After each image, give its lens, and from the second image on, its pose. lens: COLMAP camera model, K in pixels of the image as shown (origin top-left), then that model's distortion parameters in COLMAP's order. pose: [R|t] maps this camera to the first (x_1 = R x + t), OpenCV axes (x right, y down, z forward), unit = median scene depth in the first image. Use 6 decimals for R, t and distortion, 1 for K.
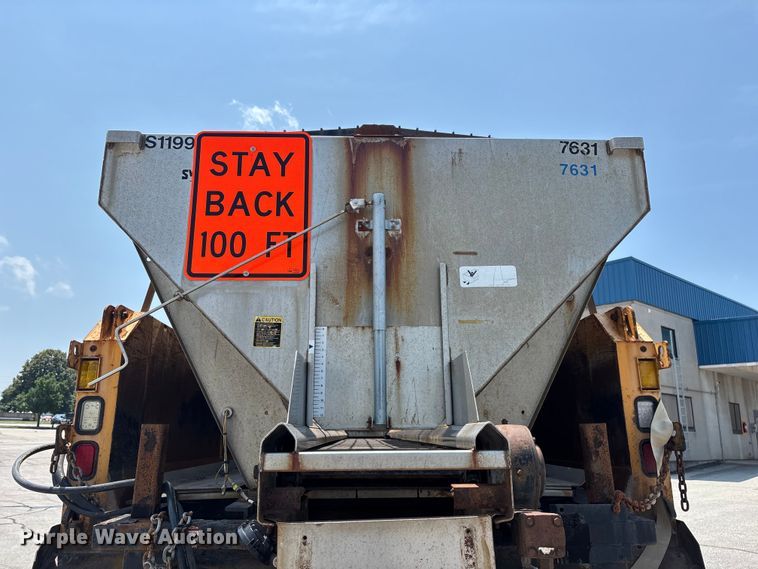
lens RADIAL K [[576.7, 0, 381.3], [0, 576.7, 278.7], [0, 0, 1]] dist [0.066314, -0.079648]
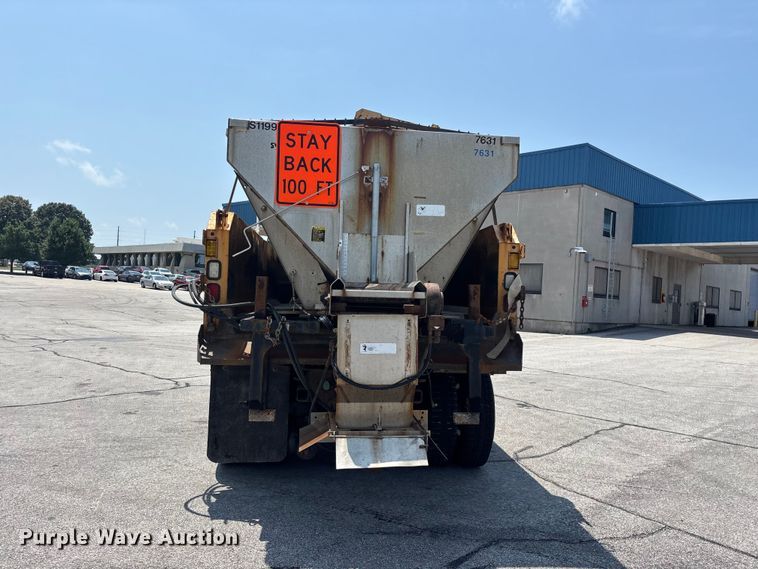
lens RADIAL K [[578.3, 0, 391.6], [0, 578.3, 286.8], [0, 0, 1]] dist [0.044250, -0.001438]
pose [[0.996265, 0.039119, 0.076984, -0.086204], [-0.056840, 0.968211, 0.243592, -0.218638], [-0.065008, -0.247057, 0.966818, -0.931017]]
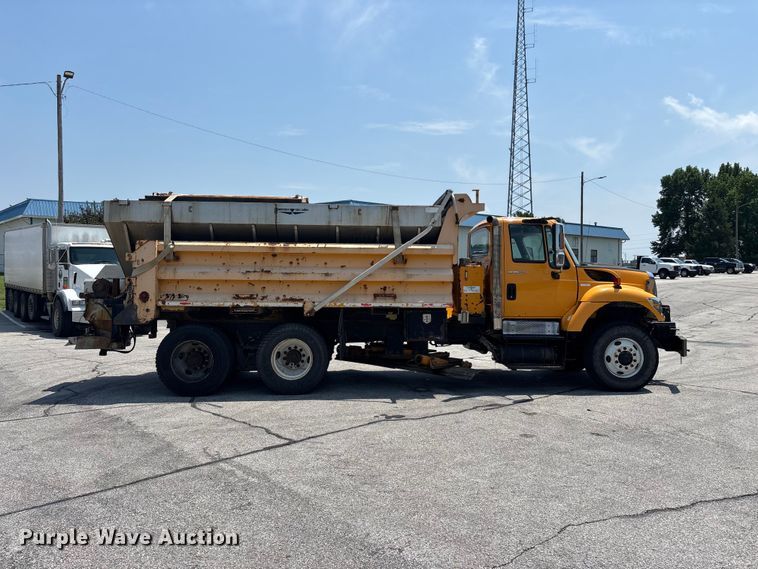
lens RADIAL K [[576.7, 0, 381.3], [0, 576.7, 278.7], [0, 0, 1]] dist [0.066314, -0.079648]
pose [[0.002432, -0.005386, -0.999983, 4.244856], [0.251258, 0.967909, -0.004602, 0.705795], [0.967917, -0.251243, 0.003707, 2.651689]]
